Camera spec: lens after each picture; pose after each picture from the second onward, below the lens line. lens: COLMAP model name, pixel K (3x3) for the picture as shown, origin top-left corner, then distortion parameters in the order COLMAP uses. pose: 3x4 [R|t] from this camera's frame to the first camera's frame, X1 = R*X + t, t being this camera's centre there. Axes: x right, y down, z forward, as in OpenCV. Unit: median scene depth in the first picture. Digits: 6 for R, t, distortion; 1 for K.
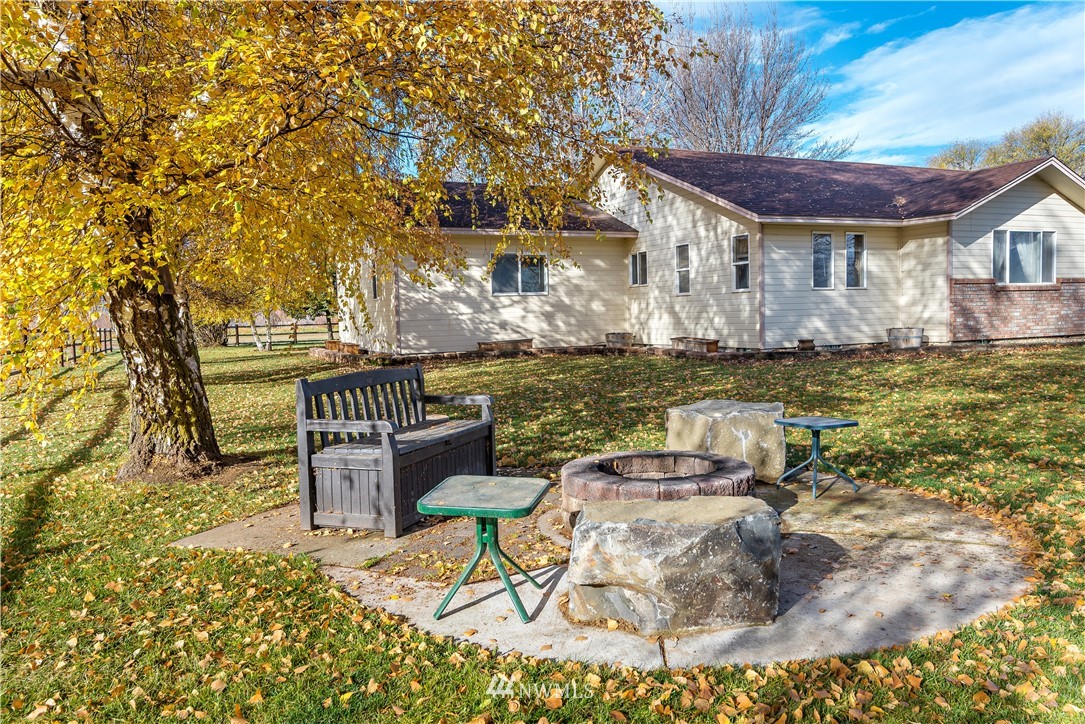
lens RADIAL K [[812.5, 0, 542.0], [0, 812.5, 360.0], [0, 0, 1]] dist [-0.011922, -0.004970]
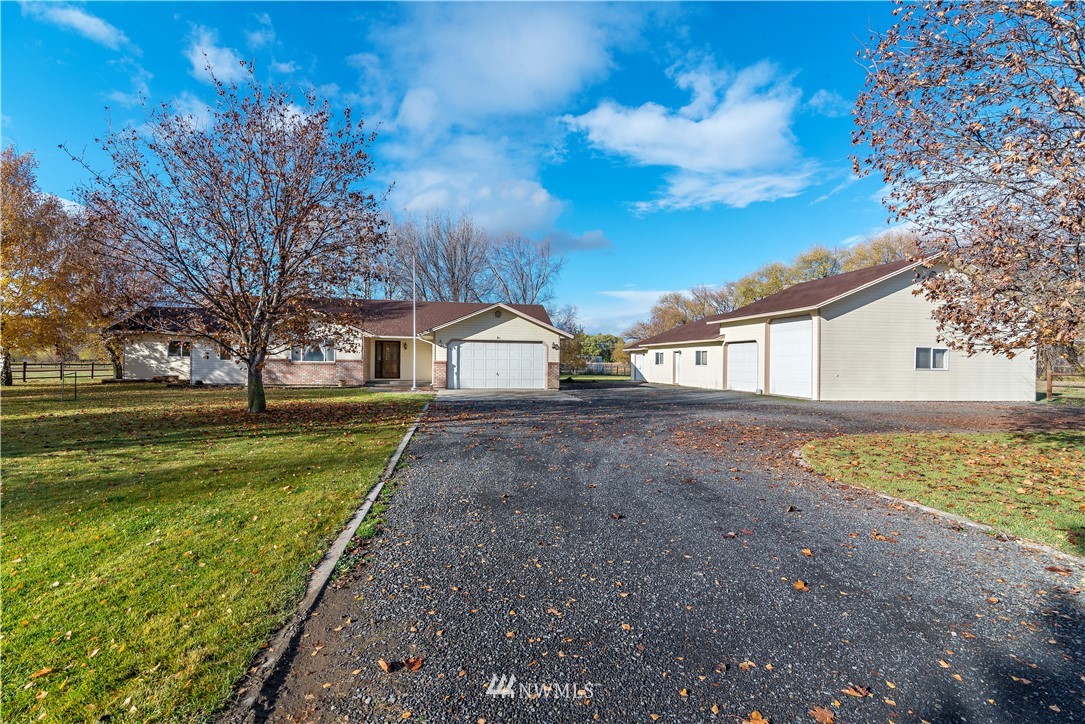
lens RADIAL K [[514.4, 0, 546.4], [0, 514.4, 363.7], [0, 0, 1]] dist [0.004426, 0.000243]
pose [[0.973925, 0.041492, -0.223042, 1.557925], [-0.051697, 0.997857, -0.040112, -0.062012], [0.220900, 0.050597, 0.973983, -0.290075]]
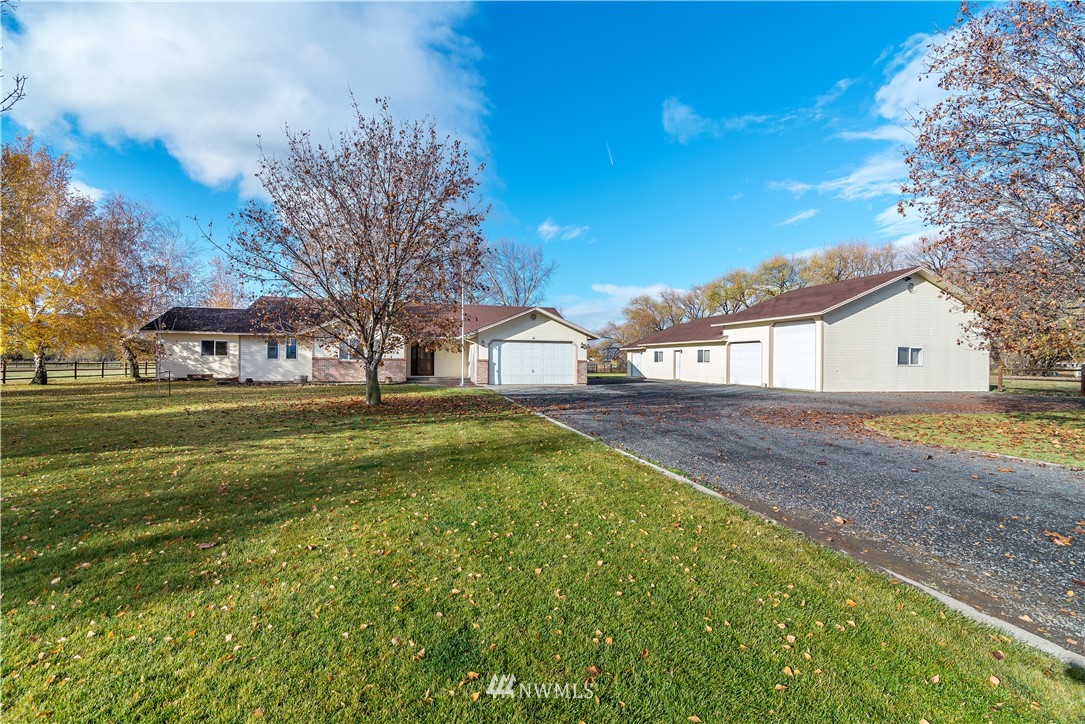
lens RADIAL K [[498.6, 0, 547.7], [0, 498.6, 364.2], [0, 0, 1]] dist [0.014797, 0.000212]
pose [[0.989373, 0.039449, -0.139944, 1.368945], [-0.045421, 0.998177, -0.039734, -0.045788], [0.138121, 0.045668, 0.989362, -0.440010]]
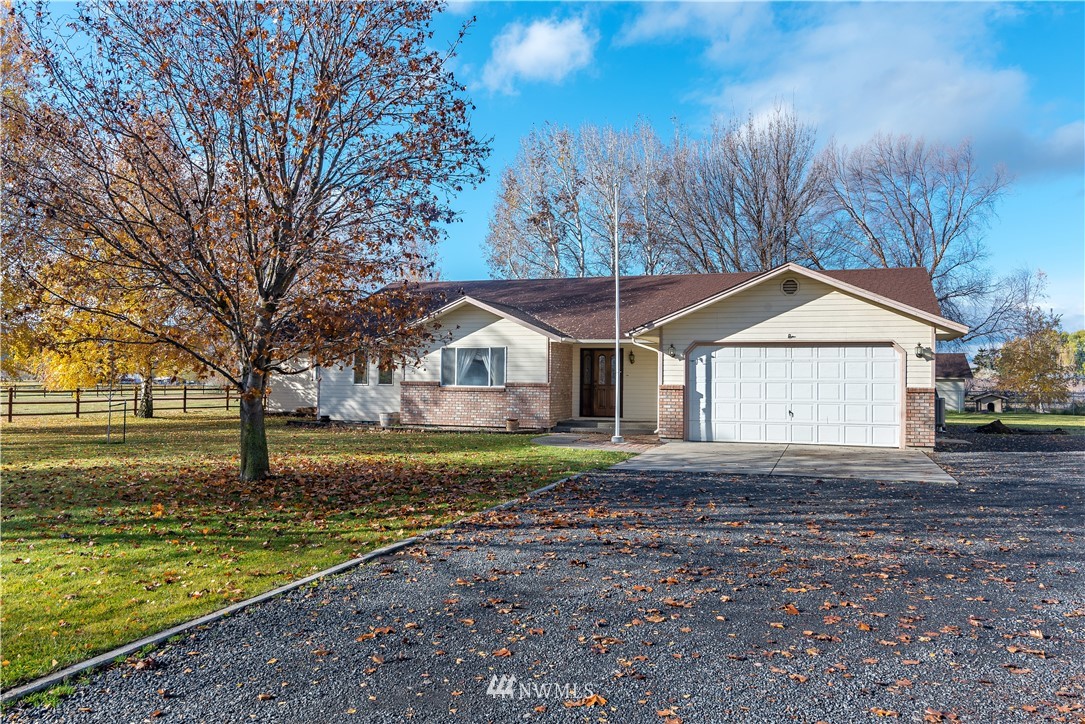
lens RADIAL K [[849.2, 0, 539.5], [0, 849.2, 363.4], [0, 0, 1]] dist [0.011451, -0.000482]
pose [[0.743708, 0.022973, -0.668109, 1.611306], [-0.066656, 0.996977, -0.039917, -0.081364], [0.665173, 0.074221, 0.742991, 0.007970]]
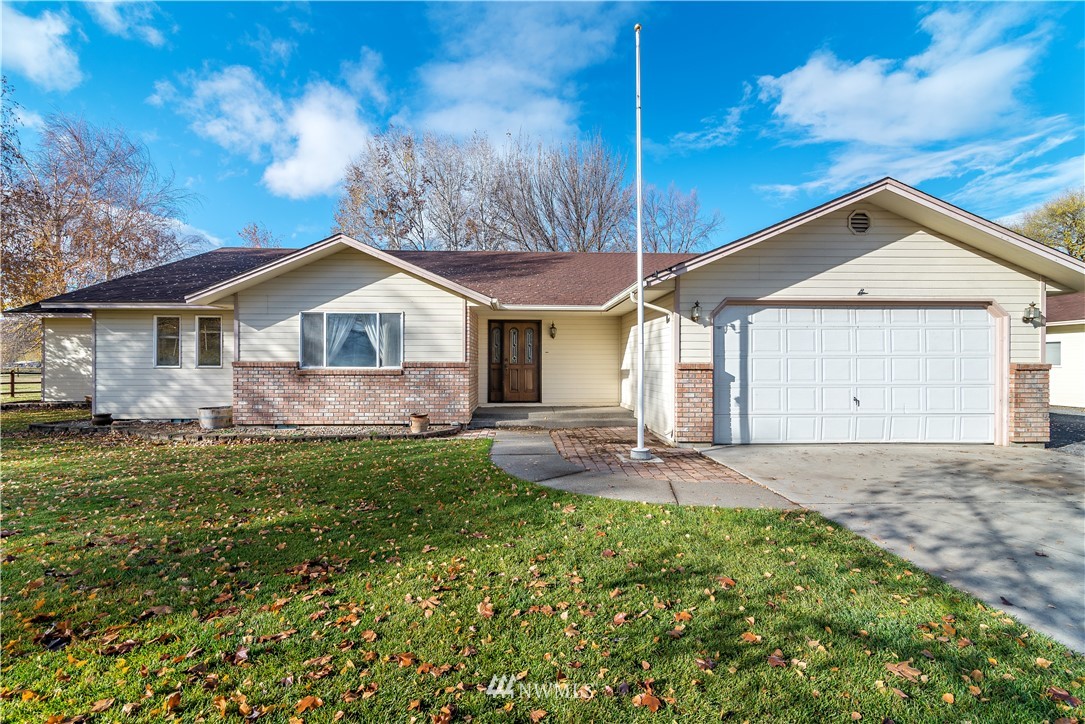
lens RADIAL K [[497.3, 0, 541.5], [0, 497.3, 360.8], [0, 0, 1]] dist [0.010726, 0.000507]
pose [[0.935267, 0.028966, -0.352757, 1.000924], [-0.046610, 0.998046, -0.041624, -0.086916], [0.350862, 0.055371, 0.934789, 0.517108]]
